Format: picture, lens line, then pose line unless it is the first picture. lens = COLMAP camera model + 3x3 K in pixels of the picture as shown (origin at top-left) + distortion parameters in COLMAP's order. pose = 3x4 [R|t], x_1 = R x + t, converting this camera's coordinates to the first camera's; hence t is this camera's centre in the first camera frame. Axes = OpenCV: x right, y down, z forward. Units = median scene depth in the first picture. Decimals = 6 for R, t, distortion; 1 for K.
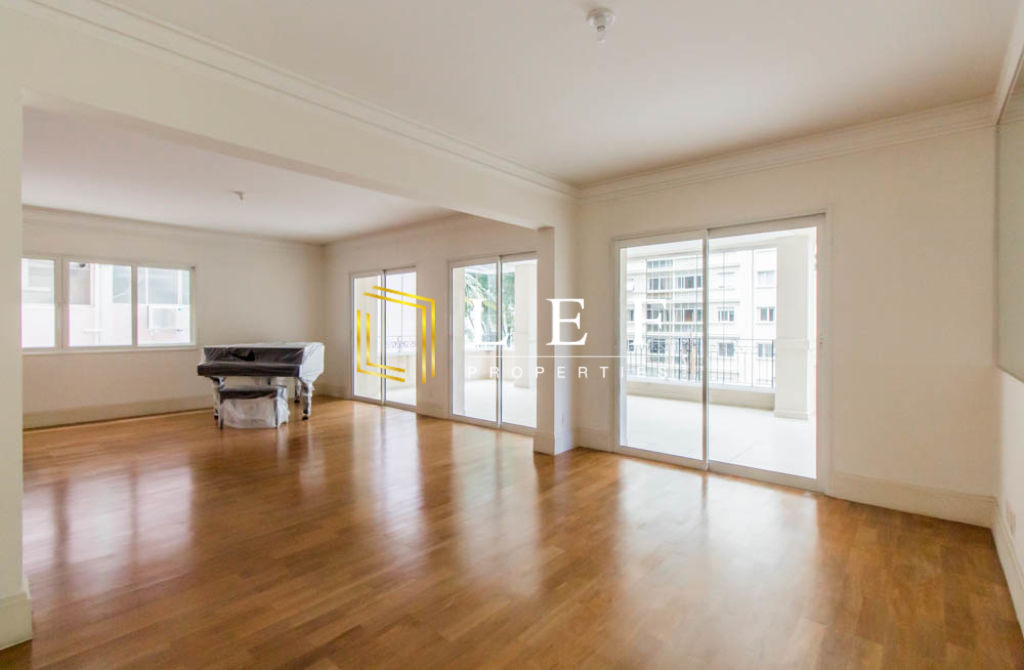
lens RADIAL K [[470.0, 0, 511.4], [0, 470.0, 333.4], [0, 0, 1]] dist [0.000496, 0.000125]
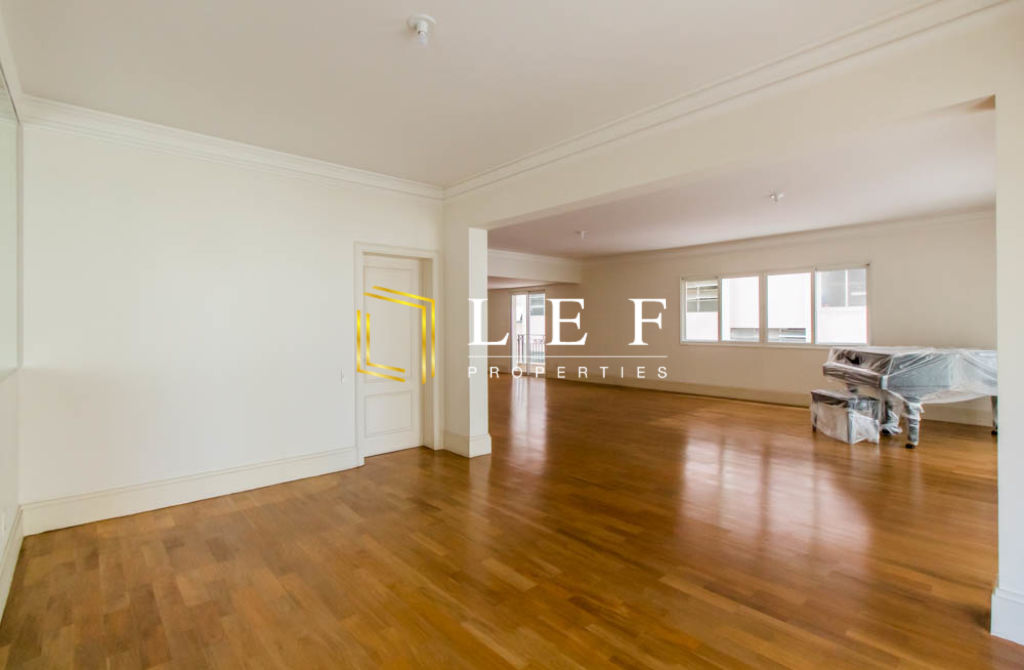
lens RADIAL K [[470.0, 0, 512.4], [0, 470.0, 324.3], [0, 0, 1]] dist [0.000496, 0.000125]
pose [[-0.103508, -0.002115, -0.994626, 0.402991], [-0.016779, 0.999859, -0.000380, -0.008205], [0.994487, 0.016650, -0.103529, 0.442811]]
